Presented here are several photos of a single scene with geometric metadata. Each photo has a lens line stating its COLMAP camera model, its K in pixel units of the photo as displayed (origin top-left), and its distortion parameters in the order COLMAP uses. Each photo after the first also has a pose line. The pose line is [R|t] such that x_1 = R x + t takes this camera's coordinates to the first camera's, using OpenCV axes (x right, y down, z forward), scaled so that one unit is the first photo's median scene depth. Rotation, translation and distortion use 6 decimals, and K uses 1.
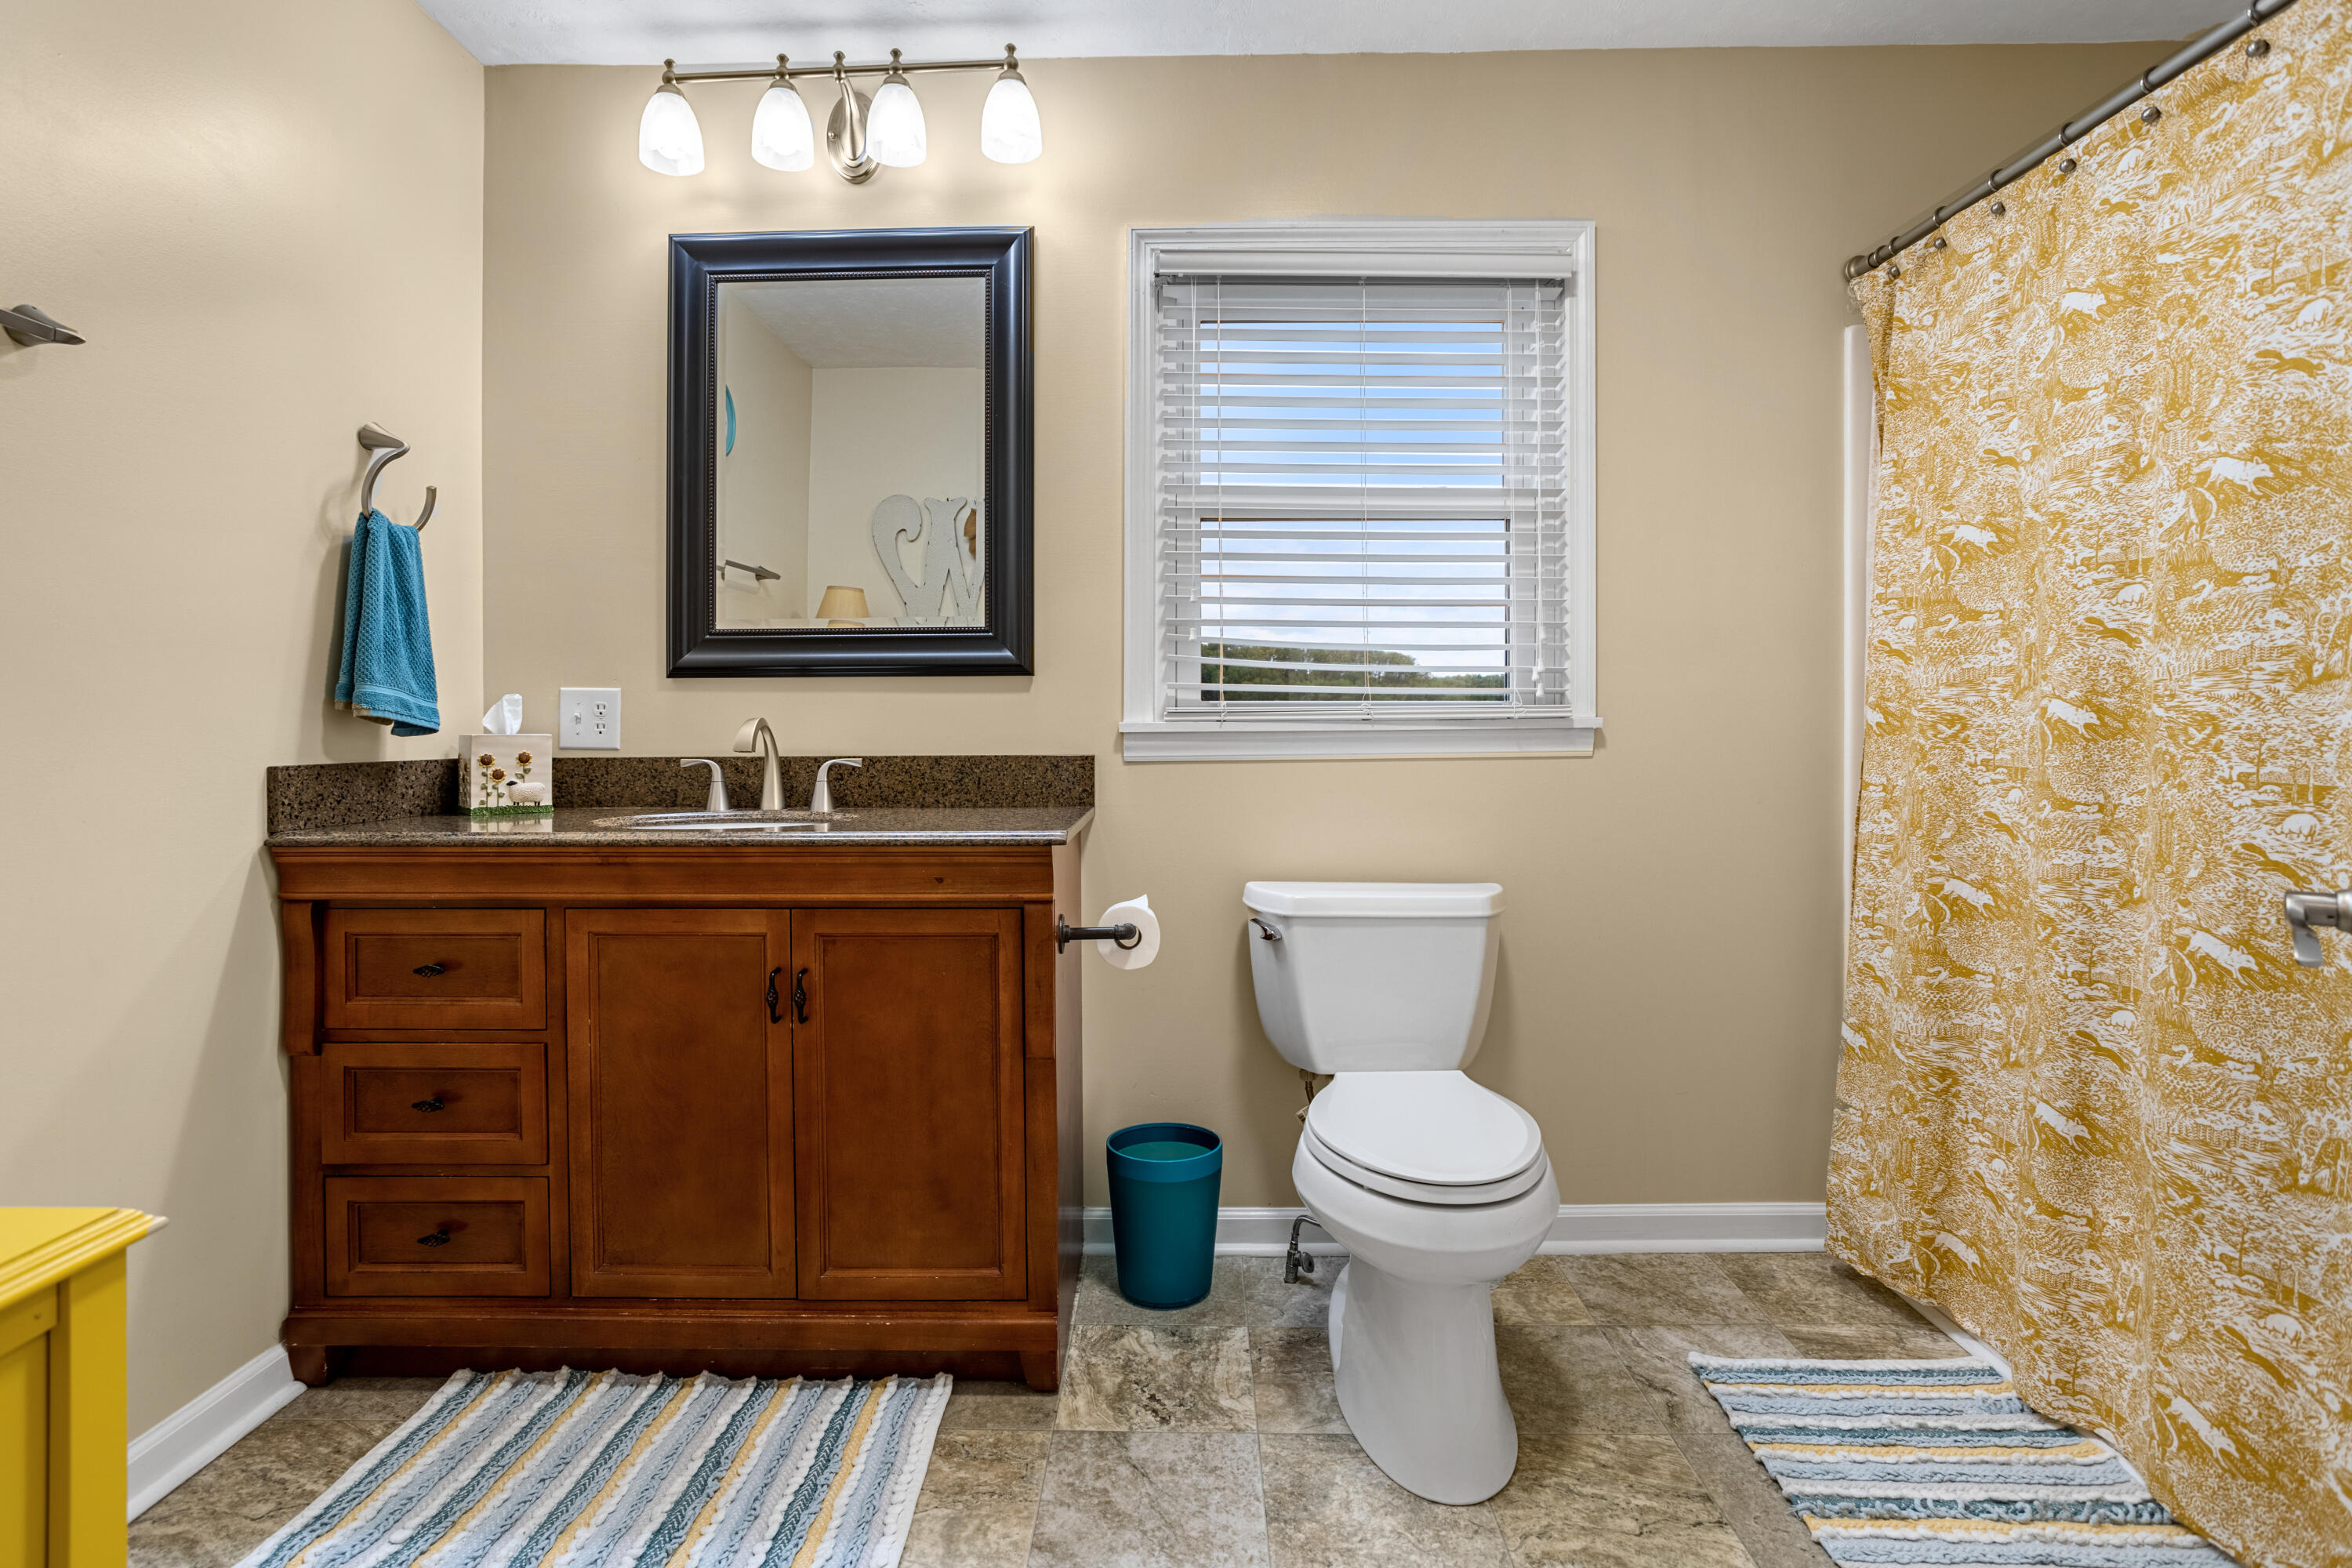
lens RADIAL K [[1162.2, 0, 1172.8], [0, 1162.2, 696.7], [0, 0, 1]] dist [-0.053047, 0.030934]
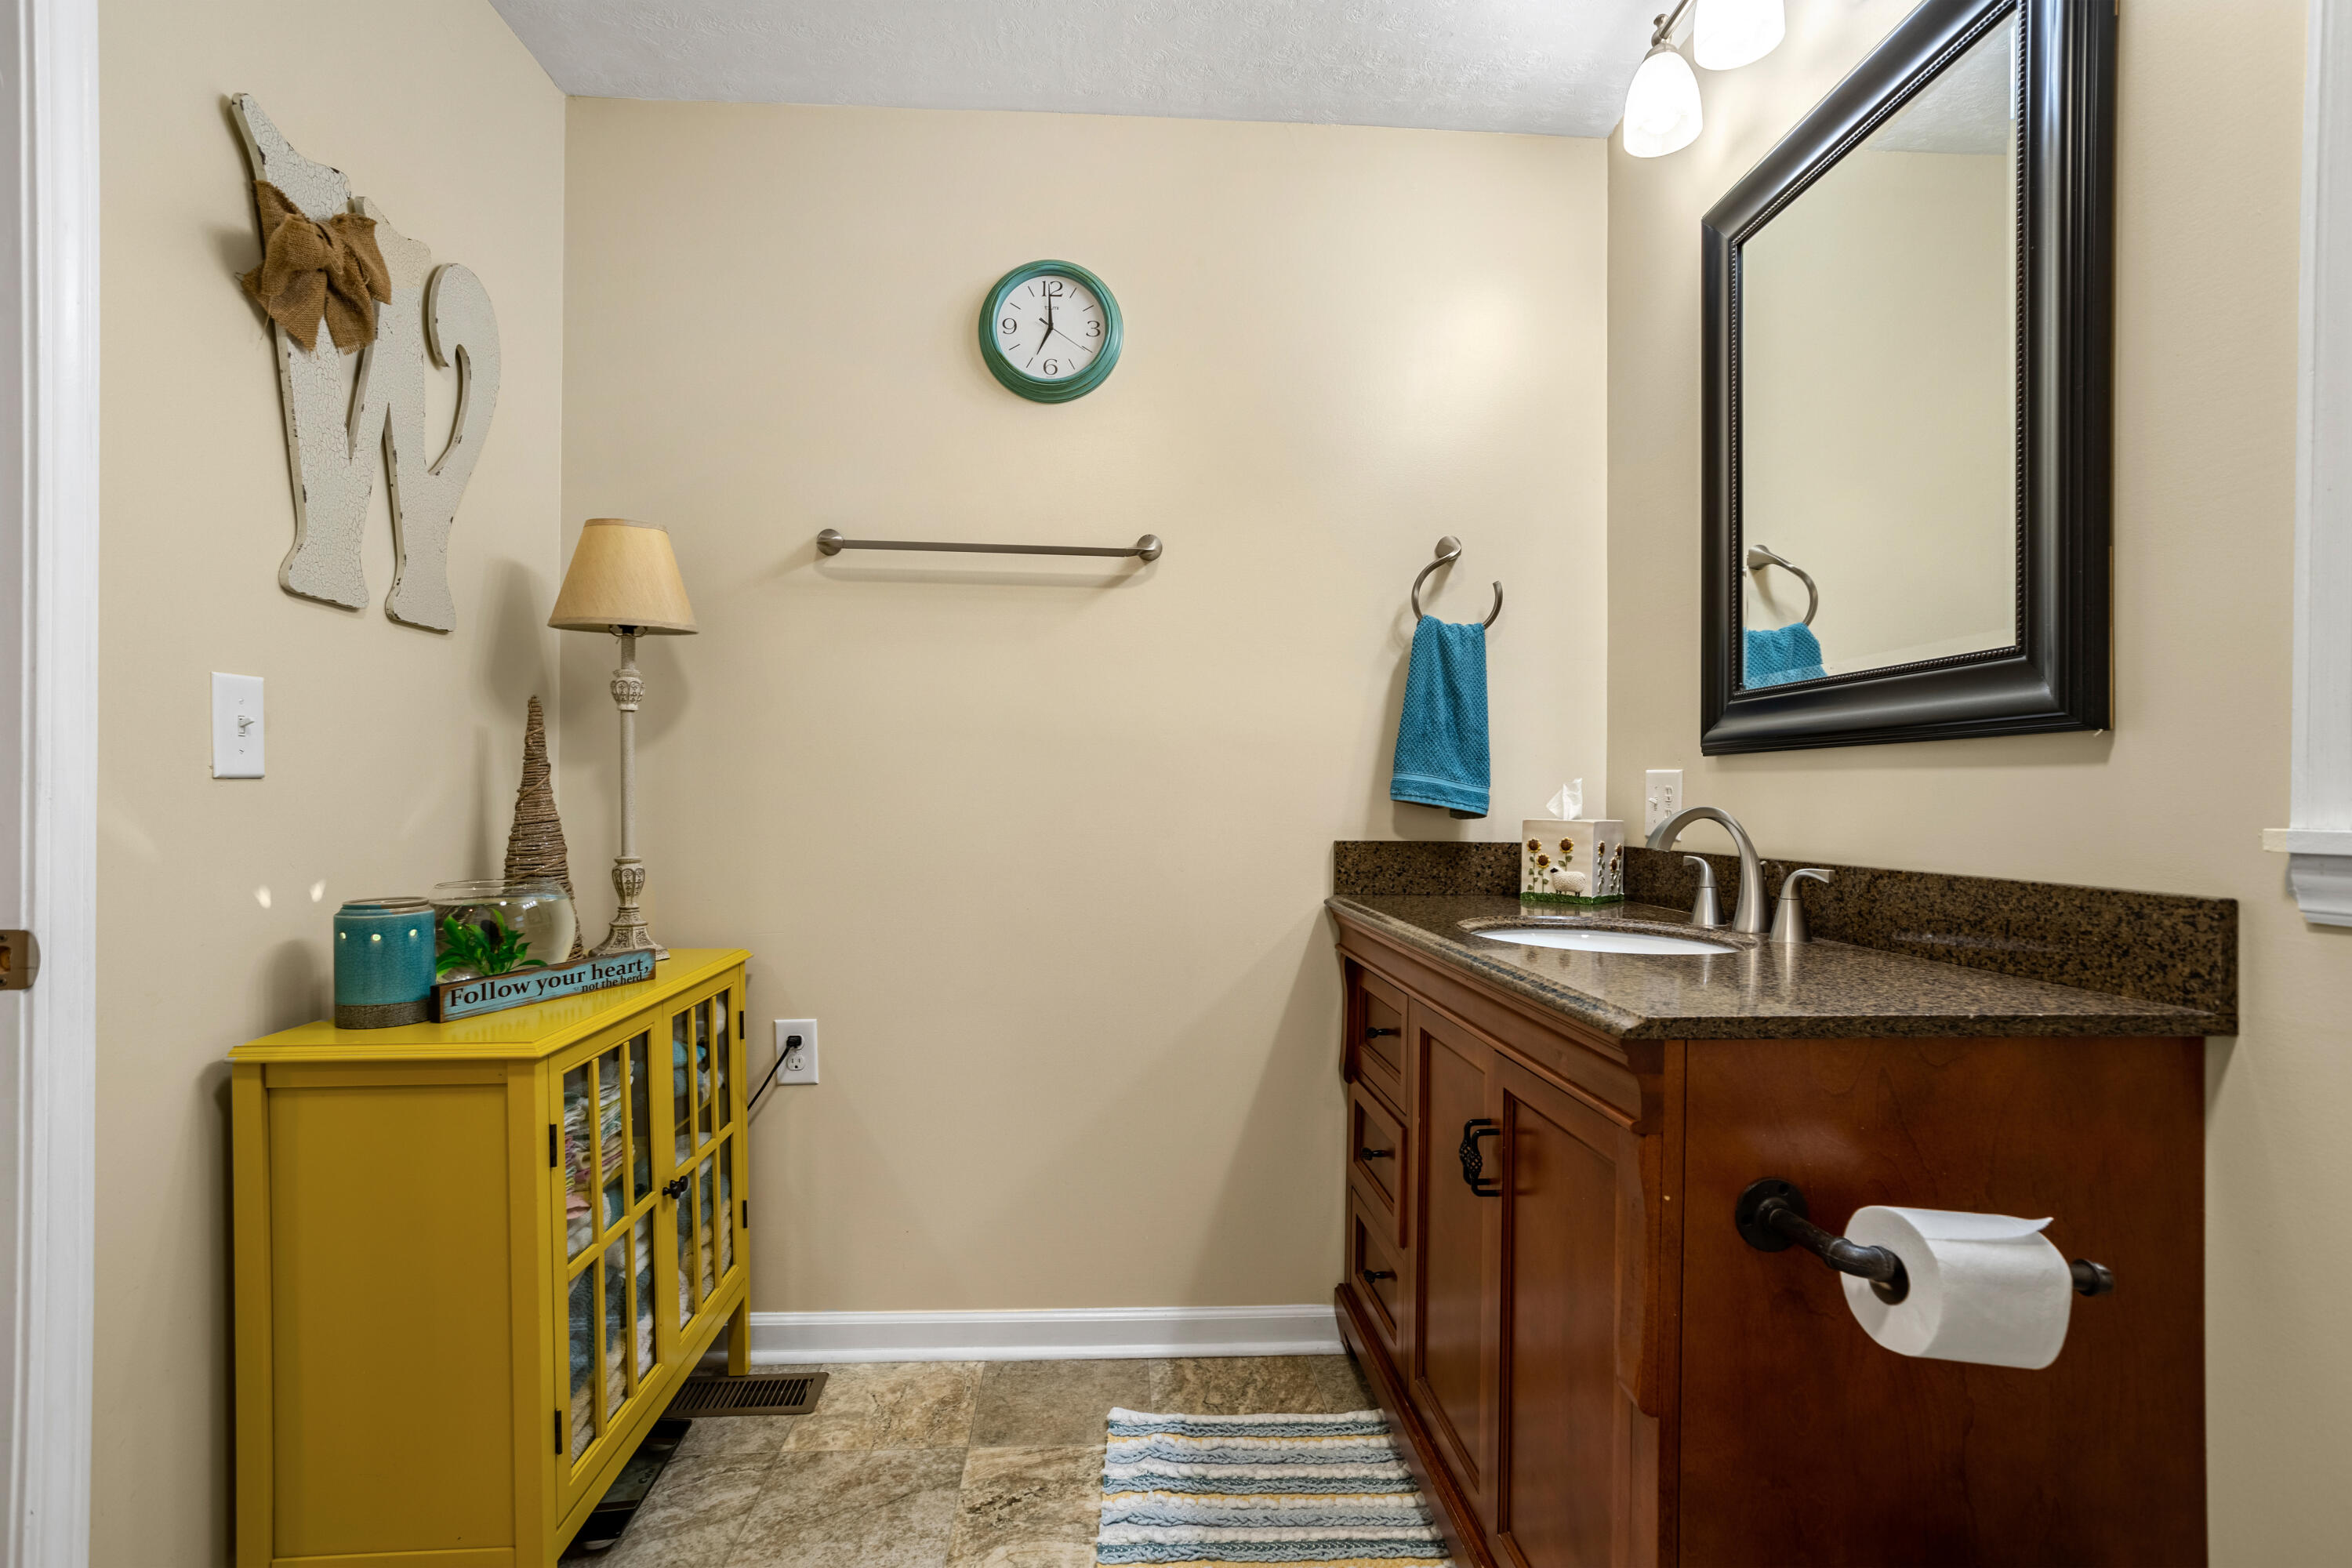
lens RADIAL K [[1130.8, 0, 1176.0], [0, 1130.8, 784.0], [0, 0, 1]] dist [-0.048952, 0.027350]
pose [[0.082689, -0.006845, -0.996552, 0.353018], [0.010501, 0.999927, -0.005996, 0.004697], [0.996520, -0.009969, 0.082755, 0.612302]]
